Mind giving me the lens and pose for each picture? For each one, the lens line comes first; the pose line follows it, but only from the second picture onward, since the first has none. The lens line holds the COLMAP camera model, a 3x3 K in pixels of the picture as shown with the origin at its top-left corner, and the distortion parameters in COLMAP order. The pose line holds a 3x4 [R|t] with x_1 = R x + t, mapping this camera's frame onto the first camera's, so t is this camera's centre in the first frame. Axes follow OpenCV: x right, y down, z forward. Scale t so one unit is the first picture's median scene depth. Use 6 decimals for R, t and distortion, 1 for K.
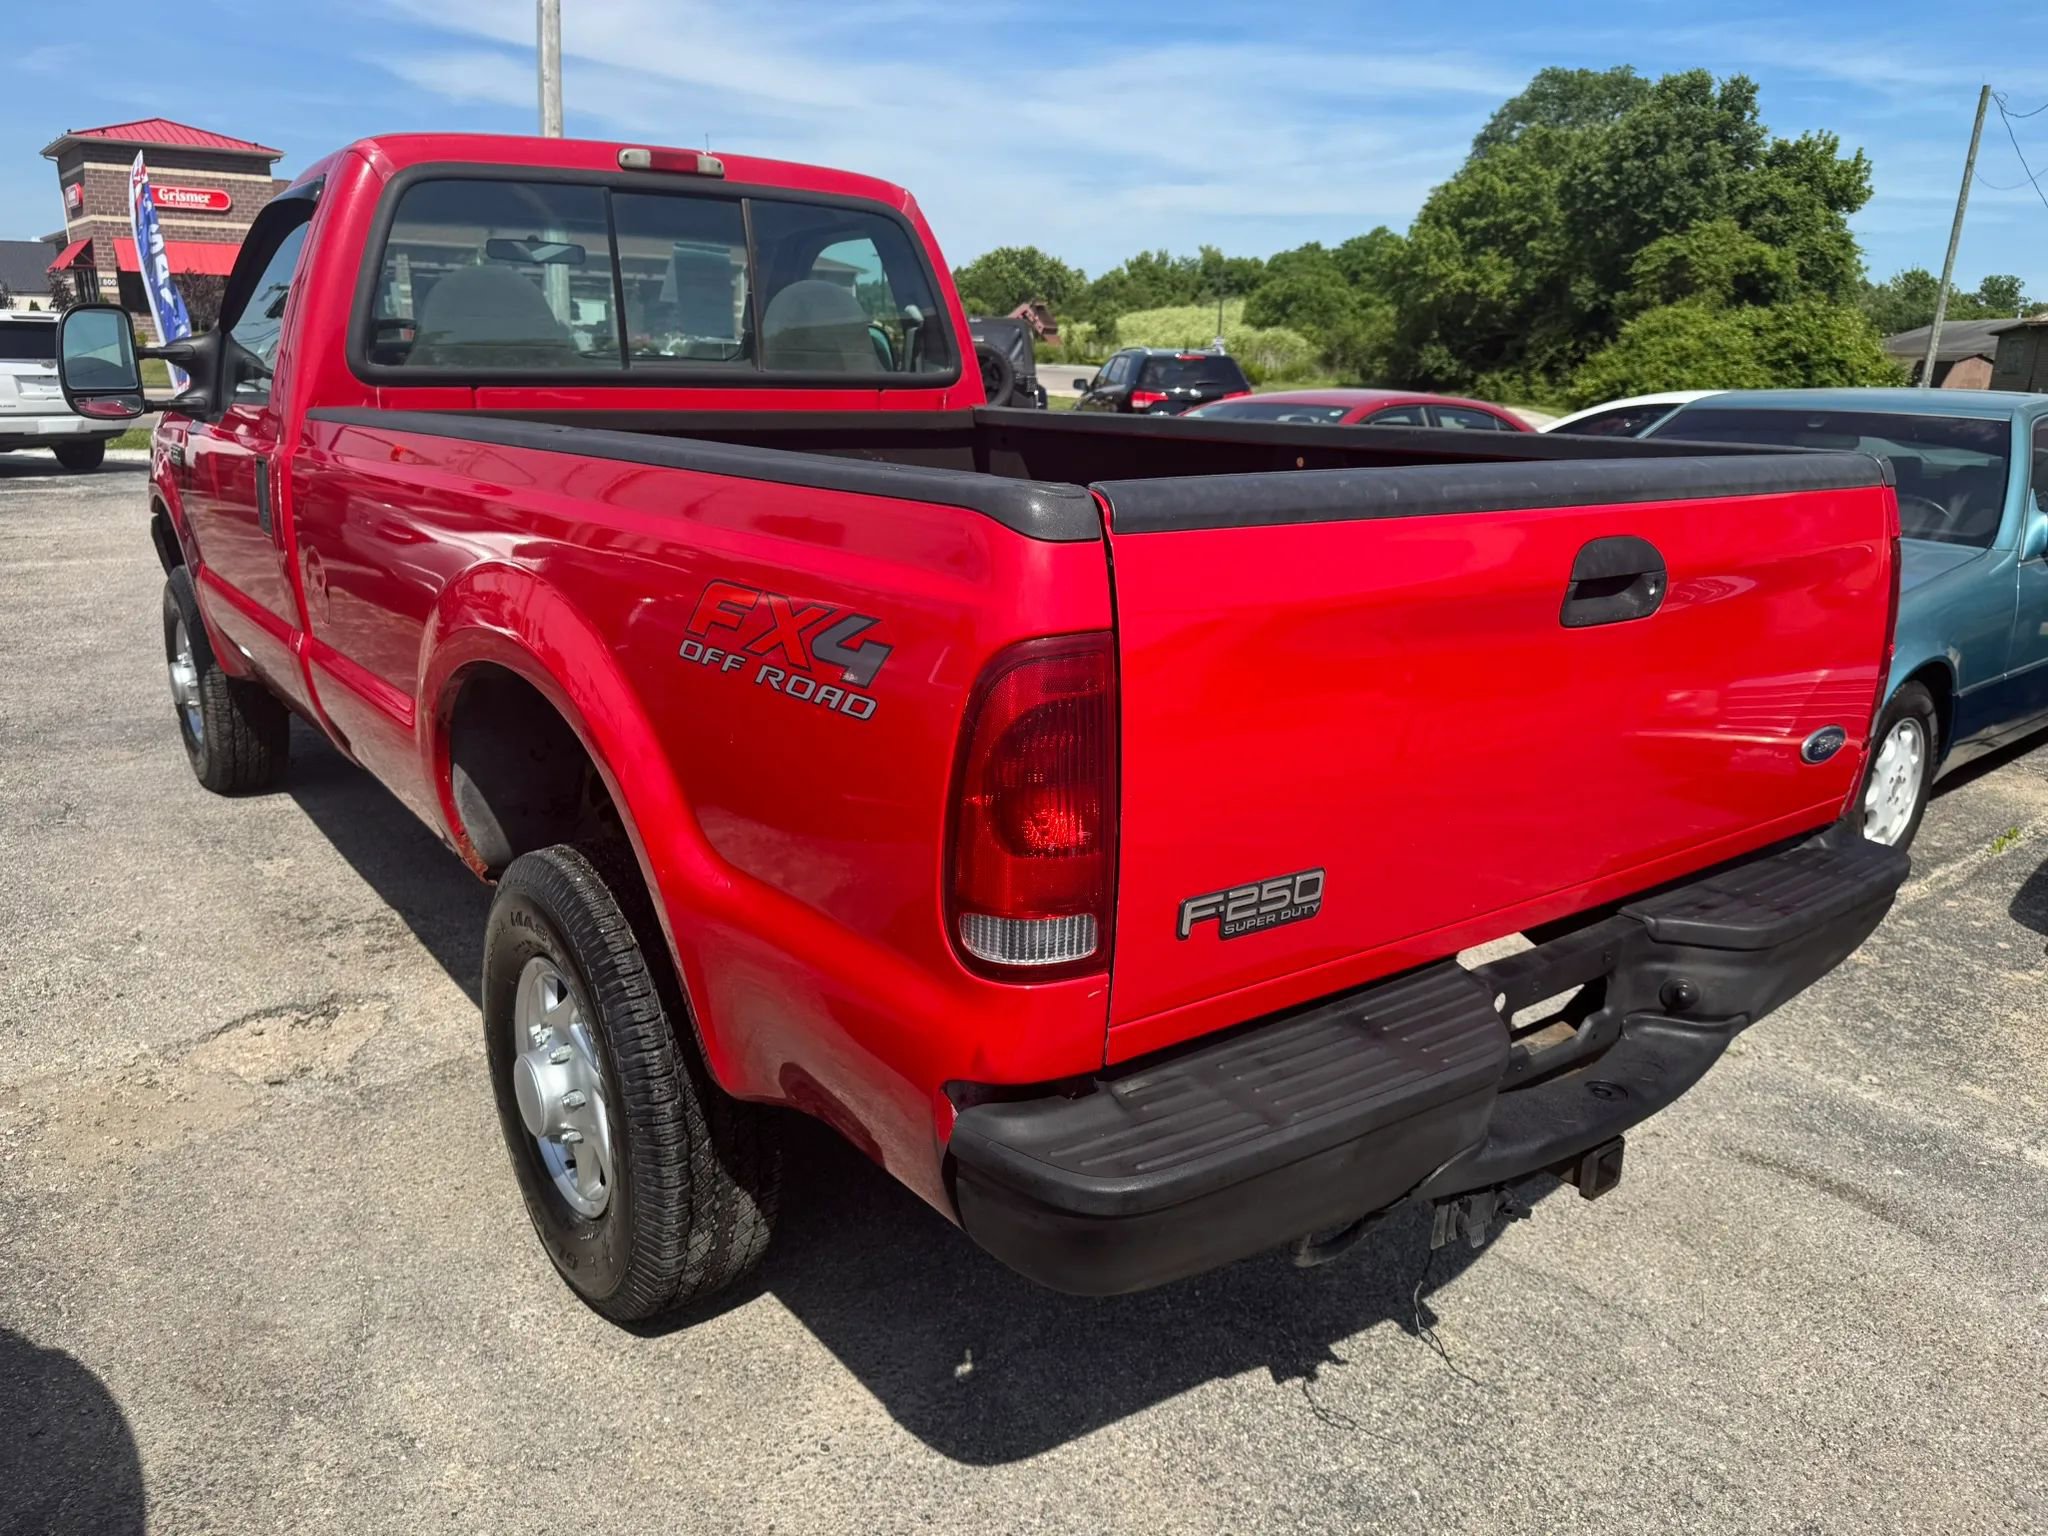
lens RADIAL K [[1457.7, 0, 1024.0], [0, 1457.7, 768.0], [0, 0, 1]] dist [0.065030, -0.092584]
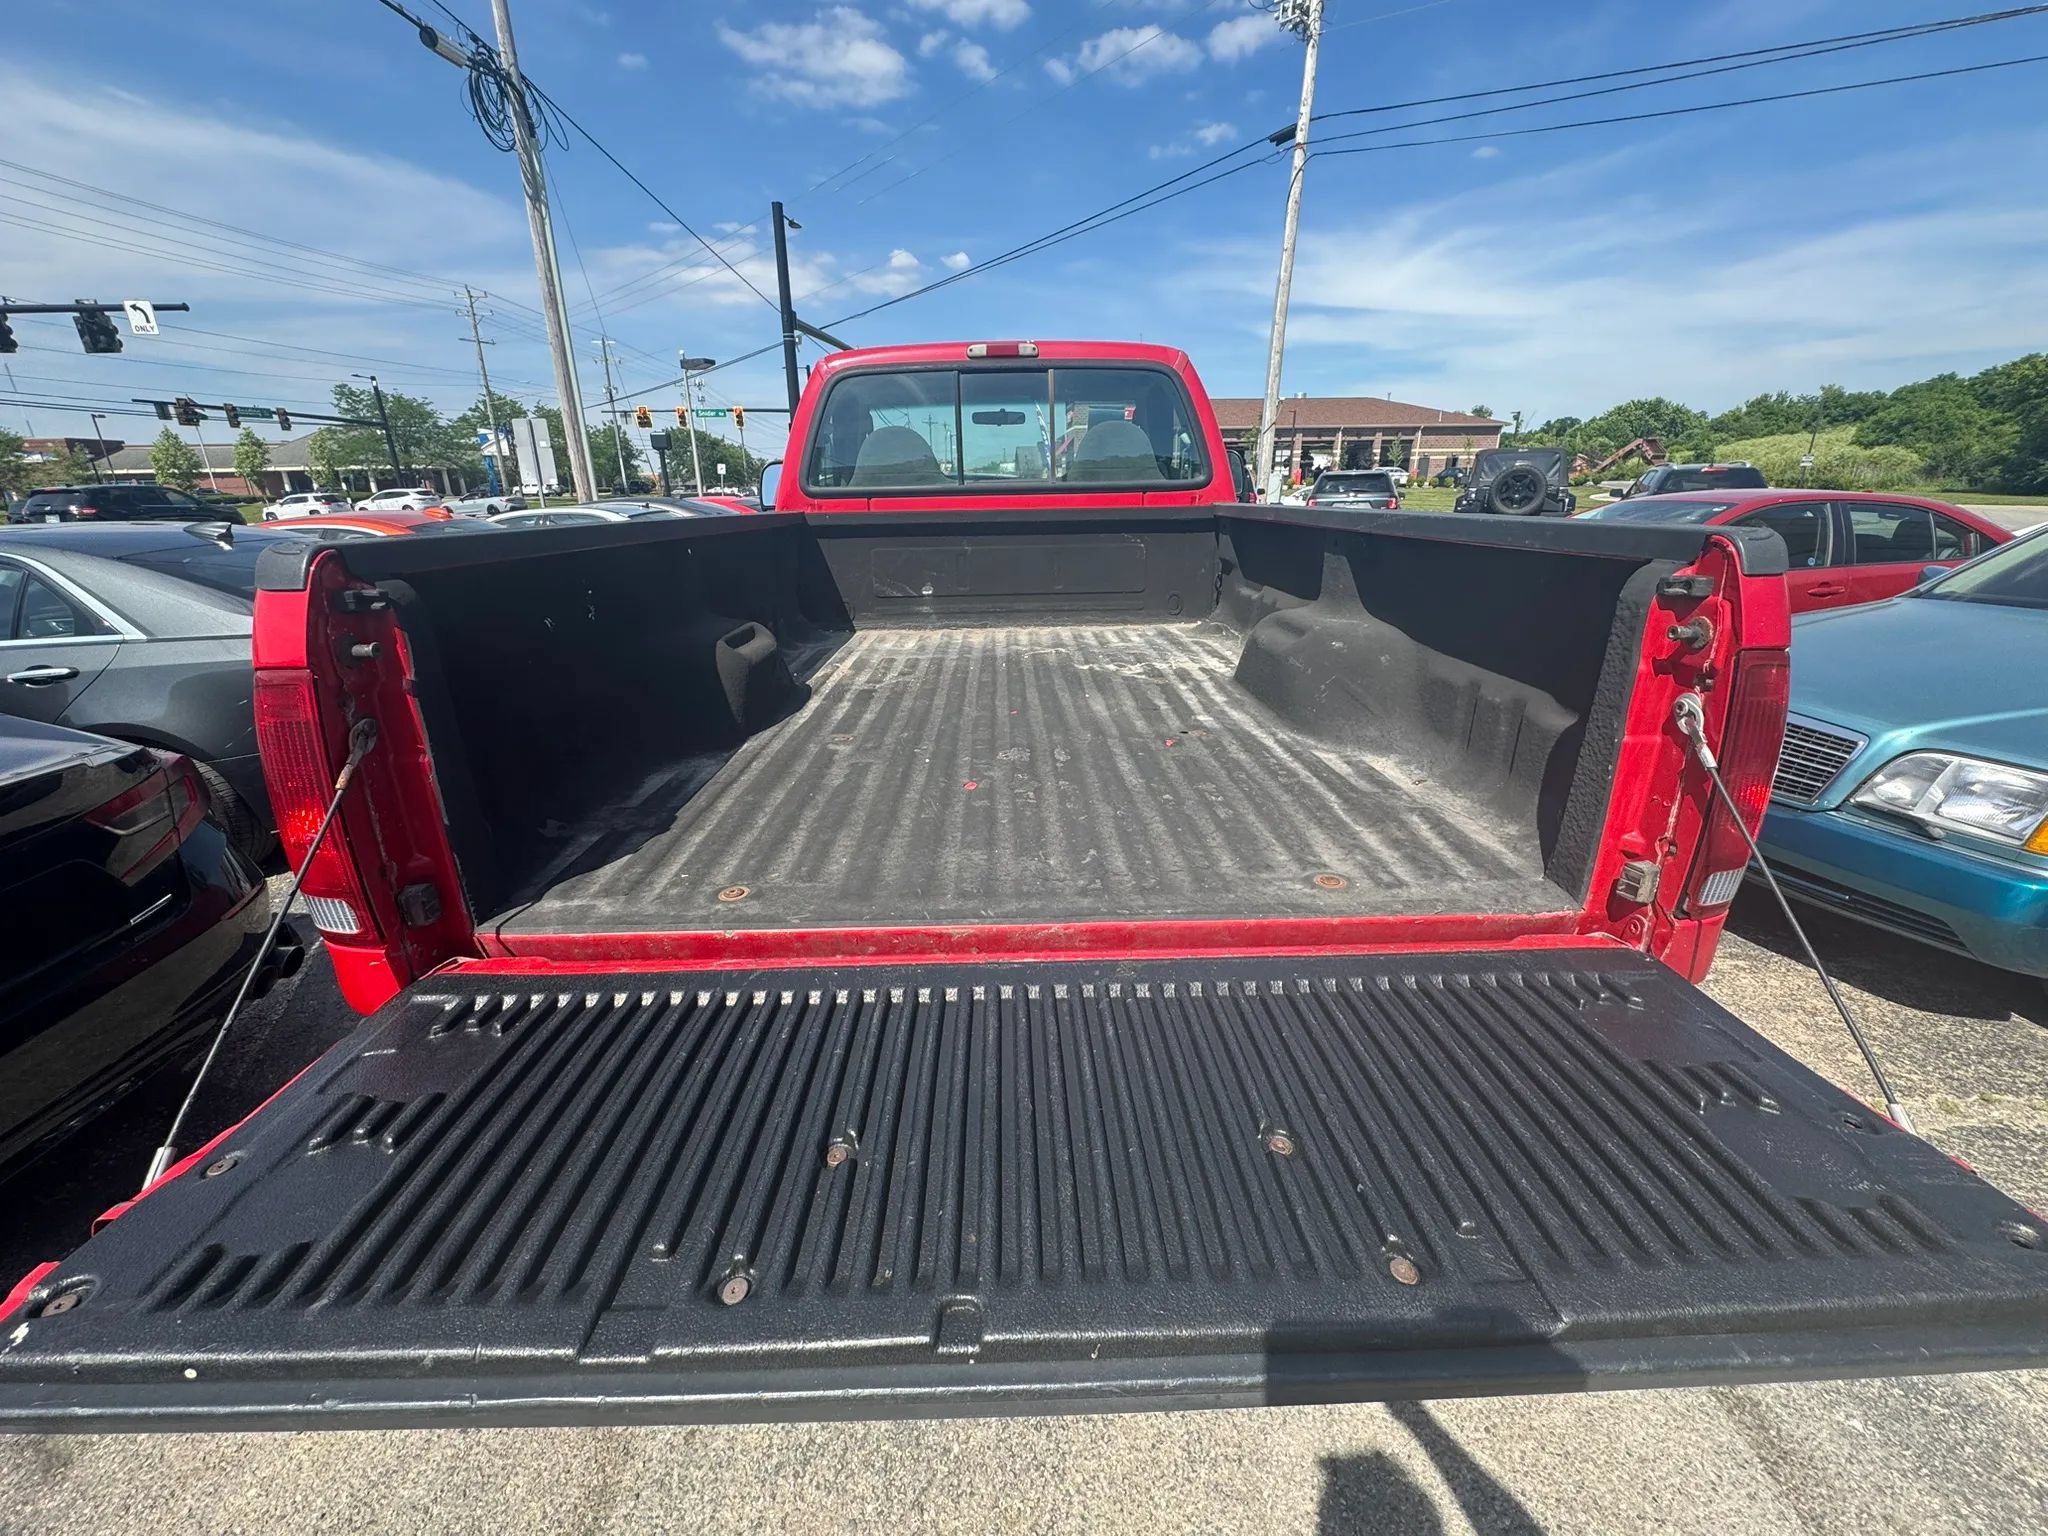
lens RADIAL K [[822.9, 0, 1024.0], [0, 822.9, 768.0], [0, 0, 1]] dist [-0.002548, -0.000233]
pose [[0.812214, 0.158750, -0.561344, 0.032587], [-0.128143, 0.987310, 0.093804, -0.005271], [0.569112, -0.004257, 0.822249, 0.027180]]
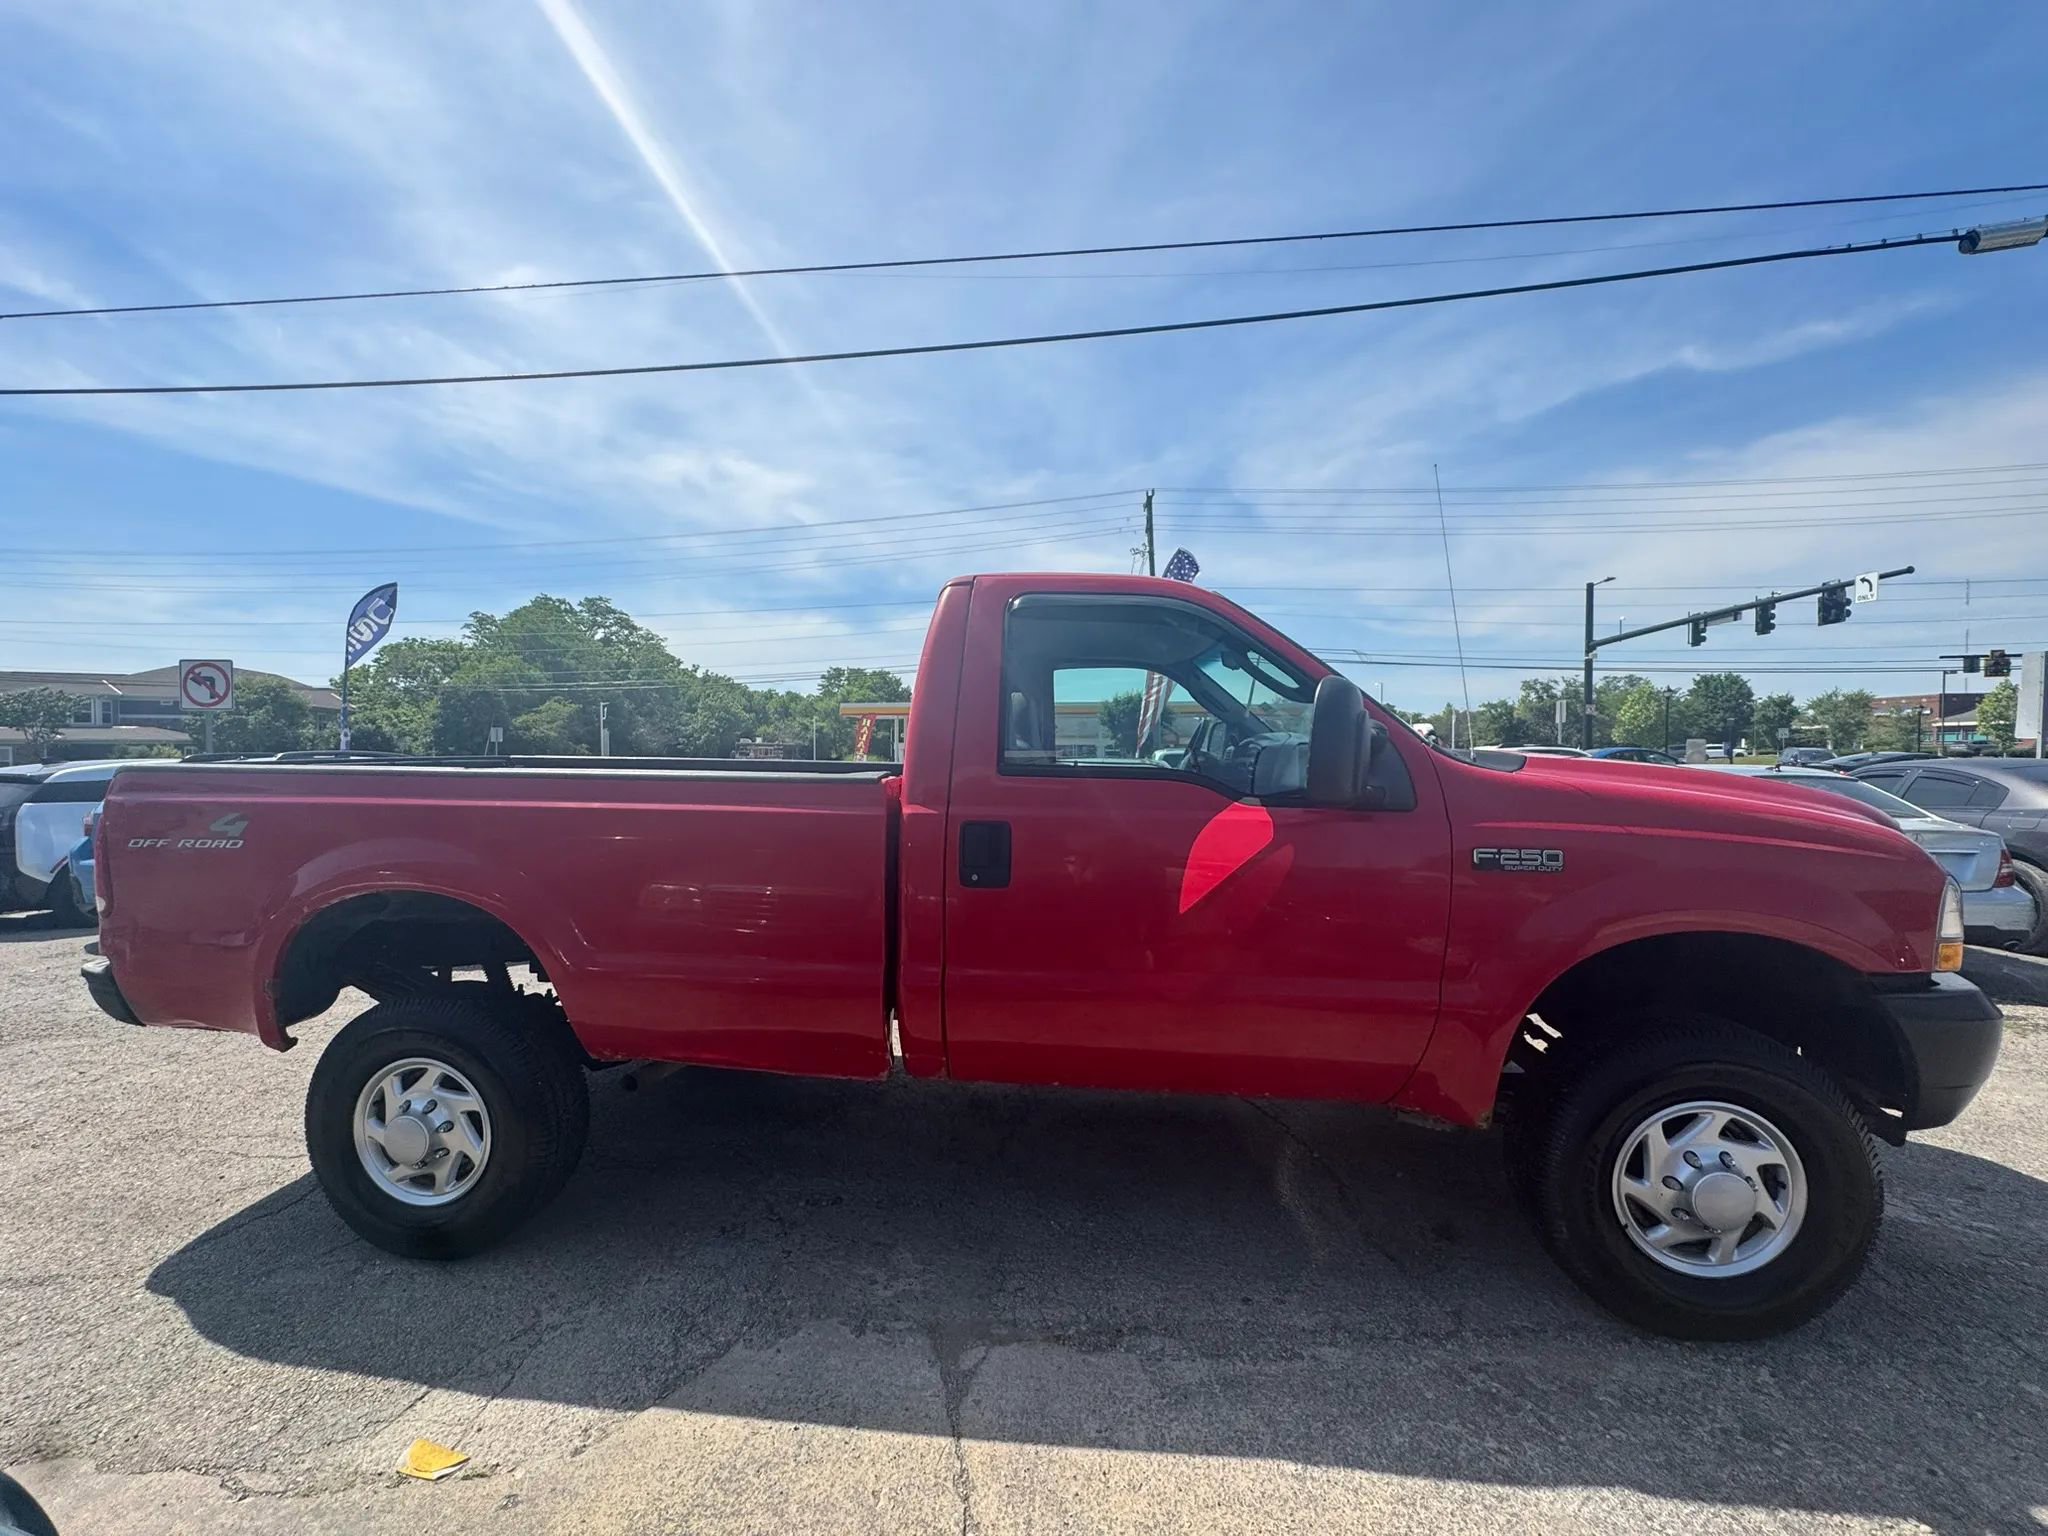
lens RADIAL K [[822.9, 0, 1024.0], [0, 822.9, 768.0], [0, 0, 1]] dist [-0.002548, -0.000233]
pose [[-0.693597, -0.005127, -0.720345, 0.029165], [-0.213448, 0.956532, 0.198714, -0.043735], [0.688014, 0.291584, -0.664542, 0.163209]]
